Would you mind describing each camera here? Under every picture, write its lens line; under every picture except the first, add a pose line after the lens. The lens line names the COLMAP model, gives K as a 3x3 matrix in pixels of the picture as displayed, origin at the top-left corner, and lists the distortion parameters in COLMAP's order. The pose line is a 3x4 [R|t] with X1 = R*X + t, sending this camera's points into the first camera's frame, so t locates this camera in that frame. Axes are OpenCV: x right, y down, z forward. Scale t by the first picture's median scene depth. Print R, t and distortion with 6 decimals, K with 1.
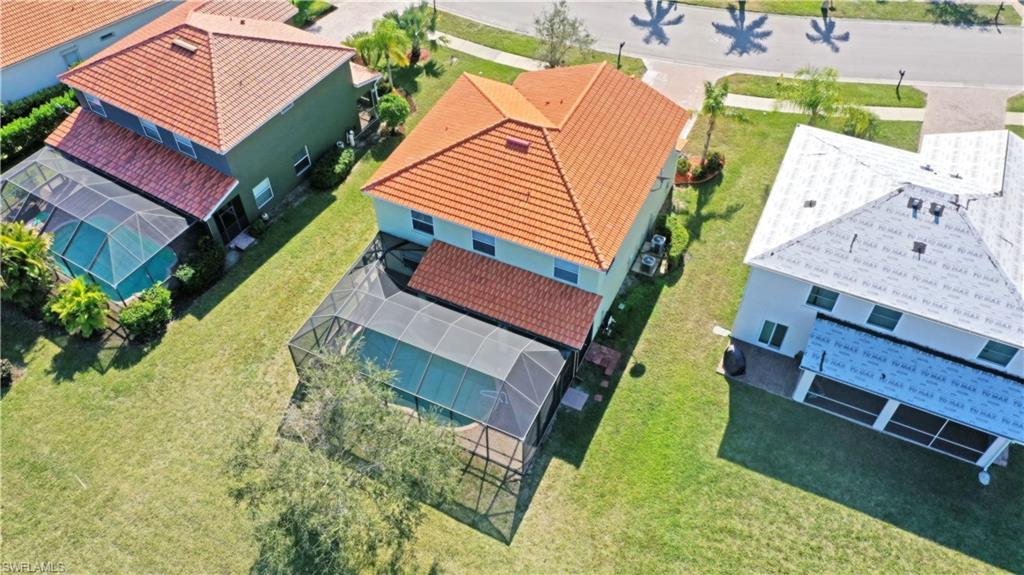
lens RADIAL K [[817.8, 0, 507.5], [0, 817.8, 285.6], [0, 0, 1]] dist [0.009748, 0.005223]
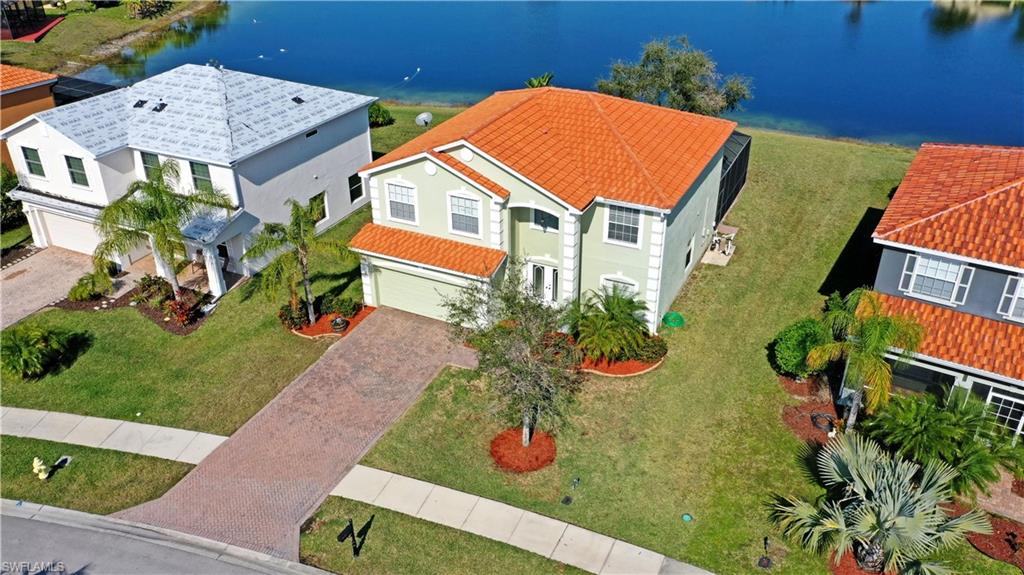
lens RADIAL K [[817.8, 0, 507.5], [0, 817.8, 285.6], [0, 0, 1]] dist [0.009748, 0.005223]
pose [[-0.999765, 0.008817, 0.019818, 0.063392], [0.021309, 0.228579, 0.973292, -0.857522], [0.004051, 0.973485, -0.228713, 1.180612]]
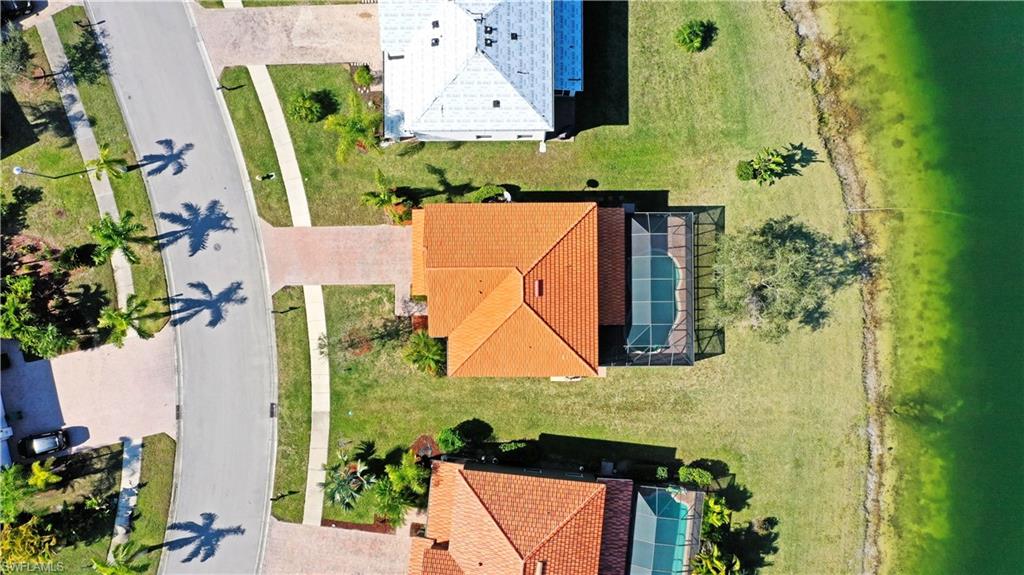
lens RADIAL K [[817.8, 0, 507.5], [0, 817.8, 285.6], [0, 0, 1]] dist [0.009748, 0.005223]
pose [[-0.433775, -0.900367, 0.034328, -0.008140], [0.685477, -0.305040, 0.661114, -0.988731], [-0.584774, 0.310306, 0.749500, -0.070621]]
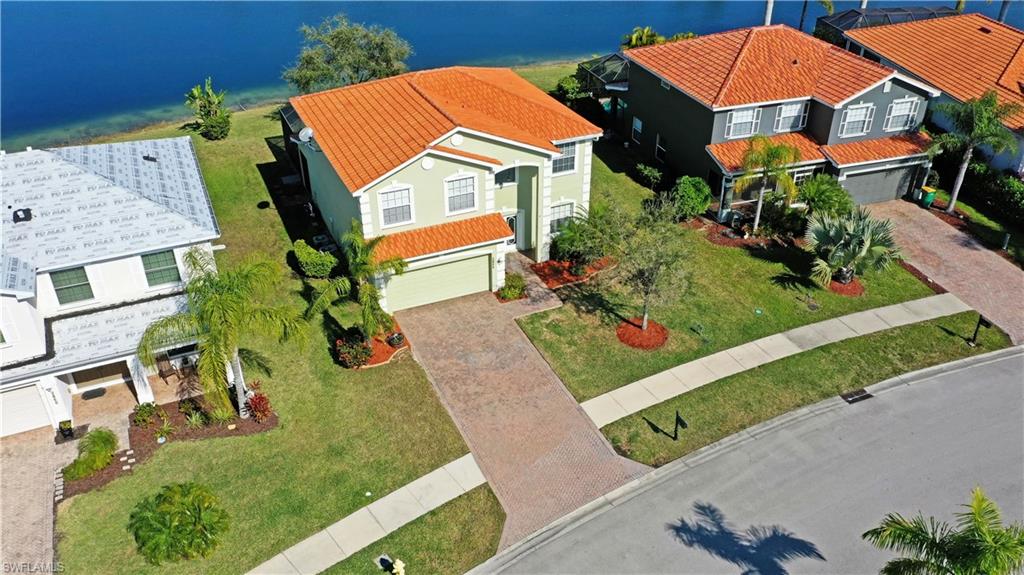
lens RADIAL K [[809.1, 0, 512.0], [0, 809.1, 287.5], [0, 0, 1]] dist [0.009459, -0.001397]
pose [[-0.646249, 0.409391, -0.644019, 0.598313], [-0.561461, 0.316487, 0.764590, -0.777895], [0.516840, 0.855707, 0.025327, 1.045851]]
